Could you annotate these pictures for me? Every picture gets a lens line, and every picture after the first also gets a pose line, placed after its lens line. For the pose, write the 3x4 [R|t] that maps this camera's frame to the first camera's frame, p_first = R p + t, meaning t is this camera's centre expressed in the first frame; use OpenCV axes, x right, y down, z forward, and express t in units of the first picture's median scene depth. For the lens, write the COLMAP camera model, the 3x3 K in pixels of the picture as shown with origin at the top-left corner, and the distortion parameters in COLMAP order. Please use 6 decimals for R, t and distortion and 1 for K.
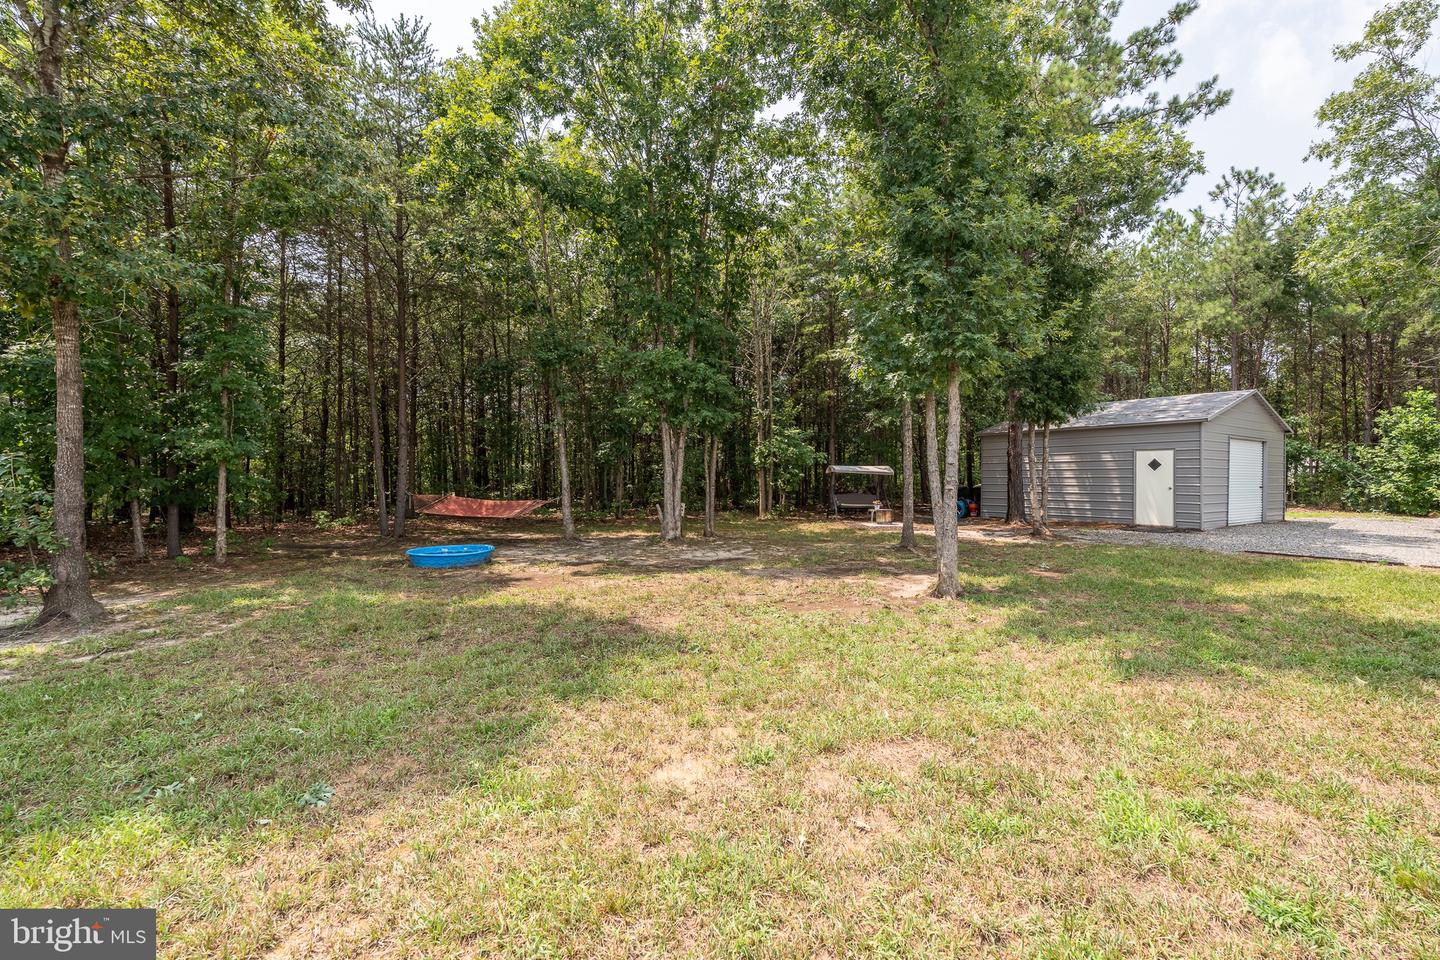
lens RADIAL K [[630.3, 0, 723.0], [0, 630.3, 482.8], [0, 0, 1]] dist [-0.002785, 0.000410]
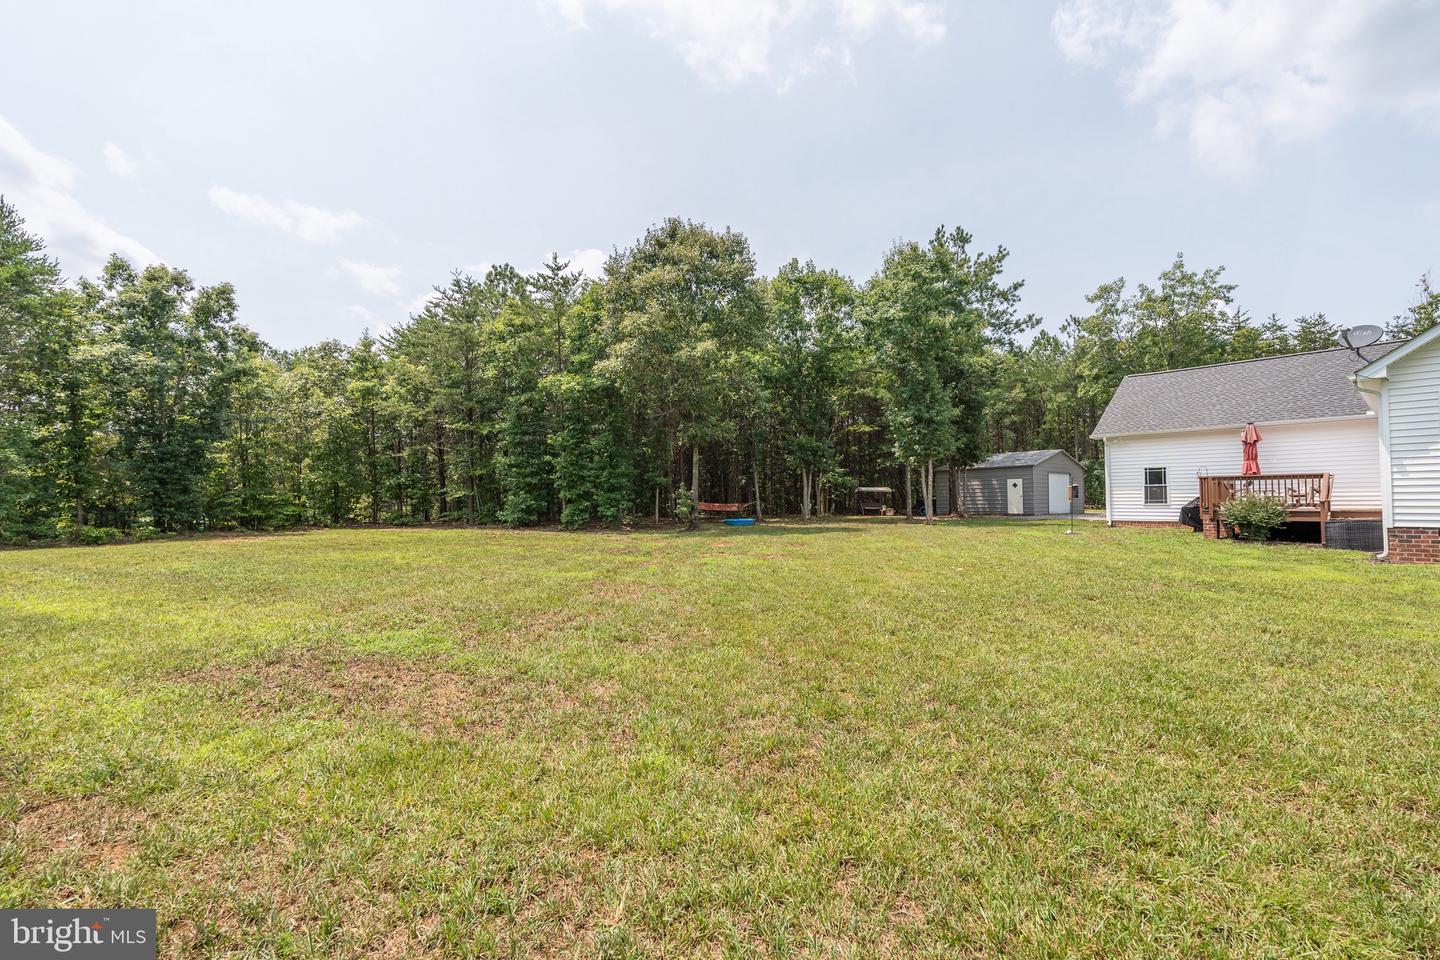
lens RADIAL K [[630.3, 0, 723.0], [0, 630.3, 482.8], [0, 0, 1]] dist [-0.002785, 0.000410]
pose [[0.997357, -0.007267, 0.072289, -0.452195], [0.010370, 0.999037, -0.042637, 0.042868], [-0.071909, 0.043274, 0.996472, -1.044924]]
